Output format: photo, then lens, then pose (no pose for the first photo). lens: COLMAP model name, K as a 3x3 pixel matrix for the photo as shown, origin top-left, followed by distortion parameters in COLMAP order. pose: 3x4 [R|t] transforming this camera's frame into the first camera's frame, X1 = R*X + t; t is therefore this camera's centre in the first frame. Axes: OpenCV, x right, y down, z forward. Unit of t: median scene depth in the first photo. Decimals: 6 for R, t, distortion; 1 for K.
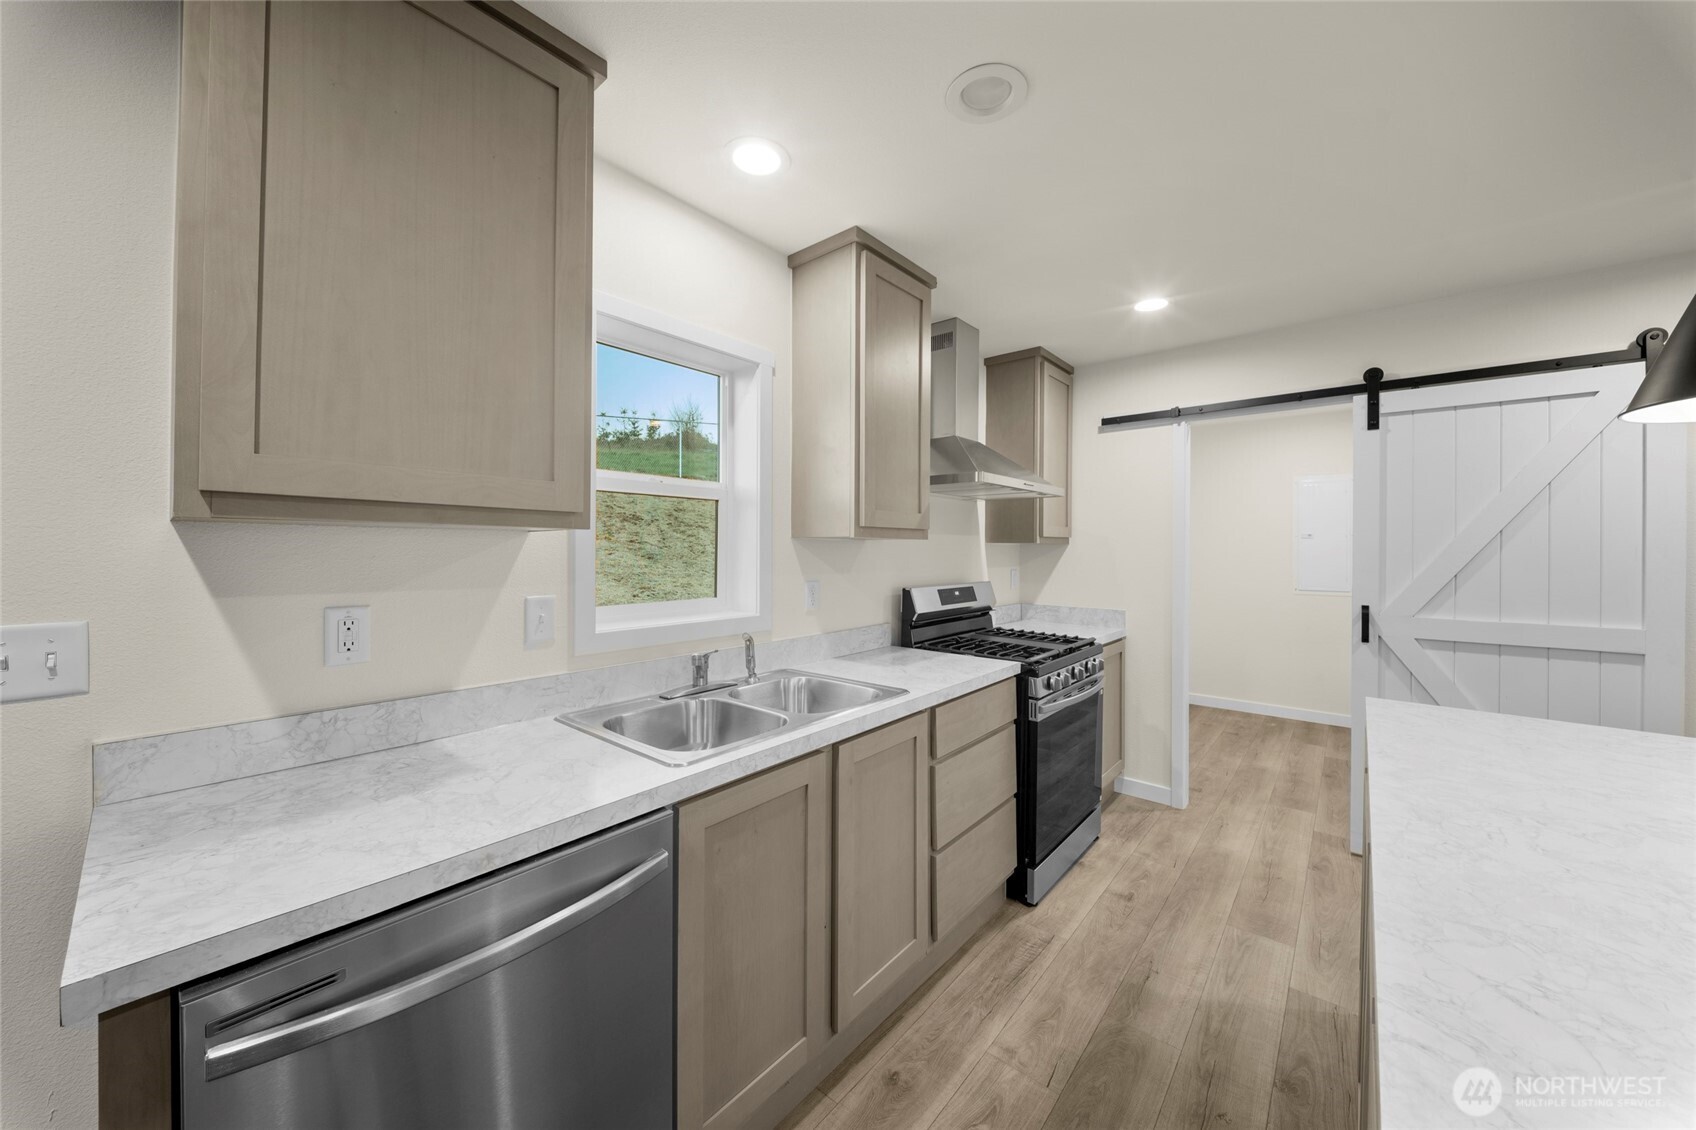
lens RADIAL K [[600.1, 0, 858.8], [0, 600.1, 549.9], [0, 0, 1]] dist [0.003145, -0.003233]
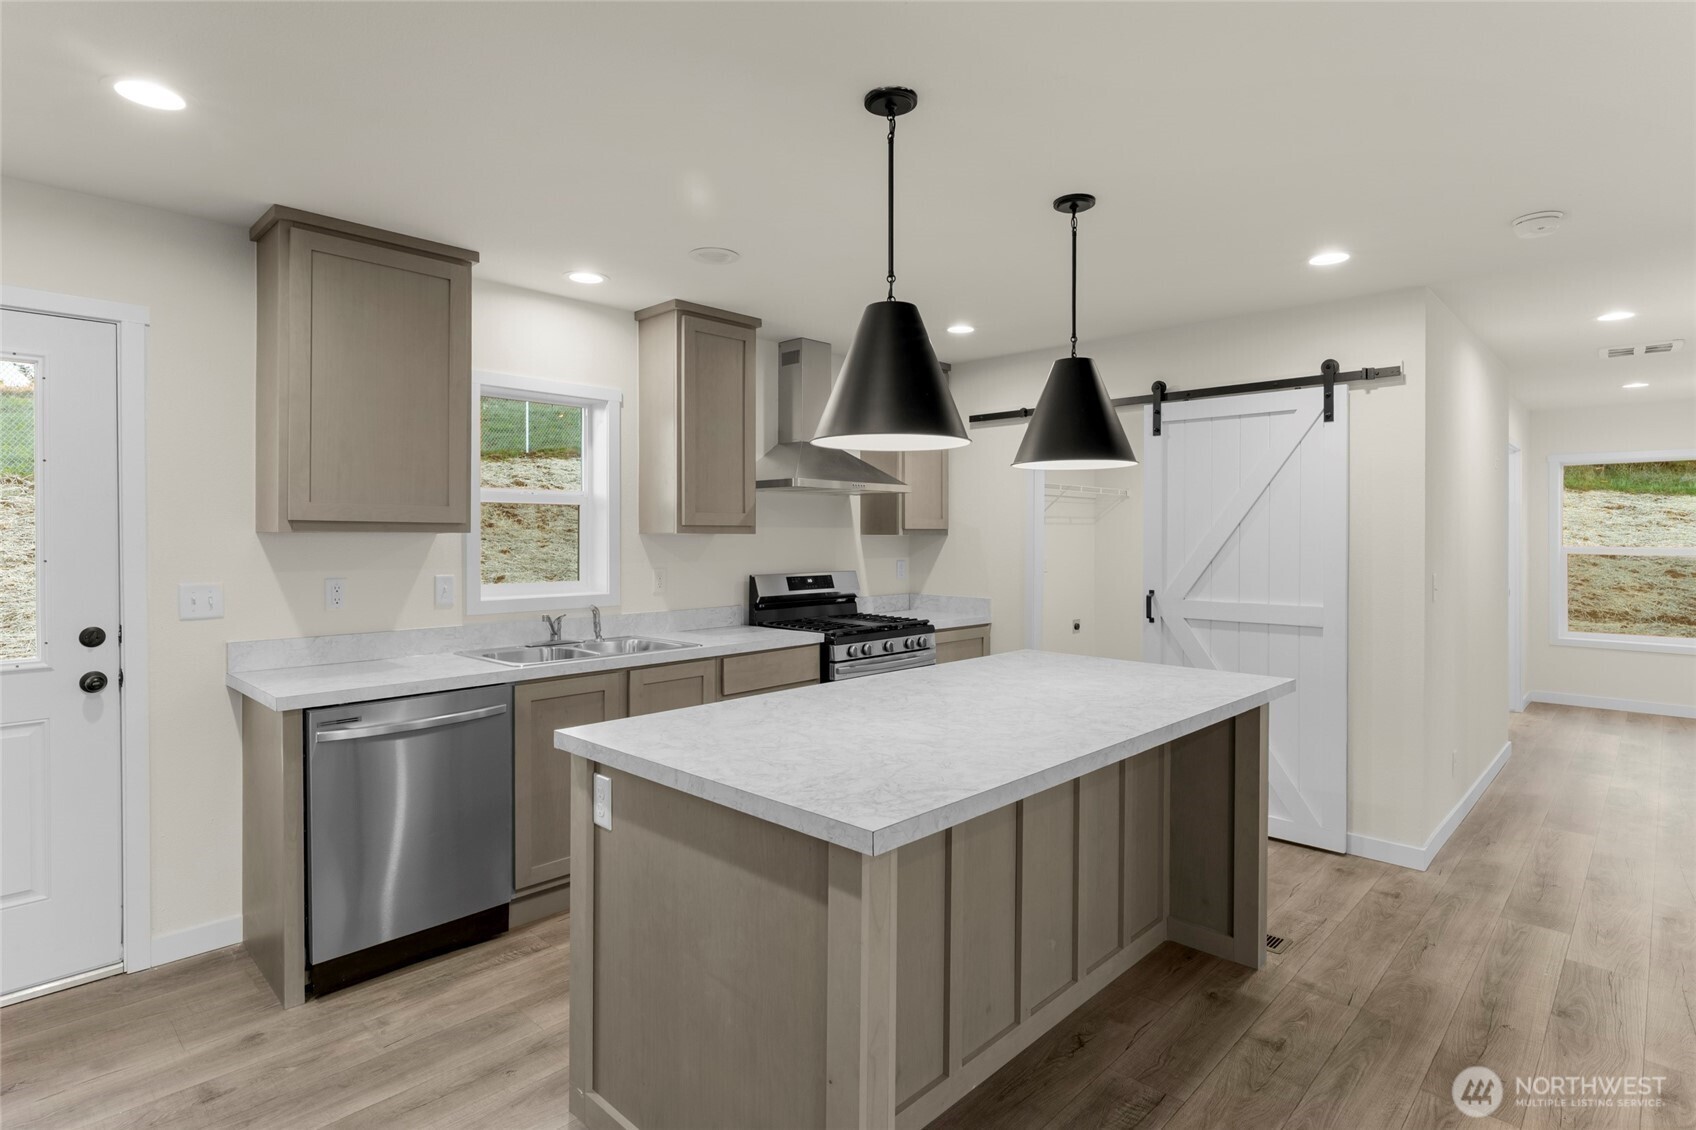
lens RADIAL K [[875.4, 0, 844.7], [0, 875.4, 533.4], [0, 0, 1]] dist [0.030388, 0.000535]
pose [[0.997881, -0.003601, -0.064970, 0.407691], [0.003256, 0.999980, -0.005416, -0.008820], [0.064988, 0.005193, 0.997873, -0.756274]]
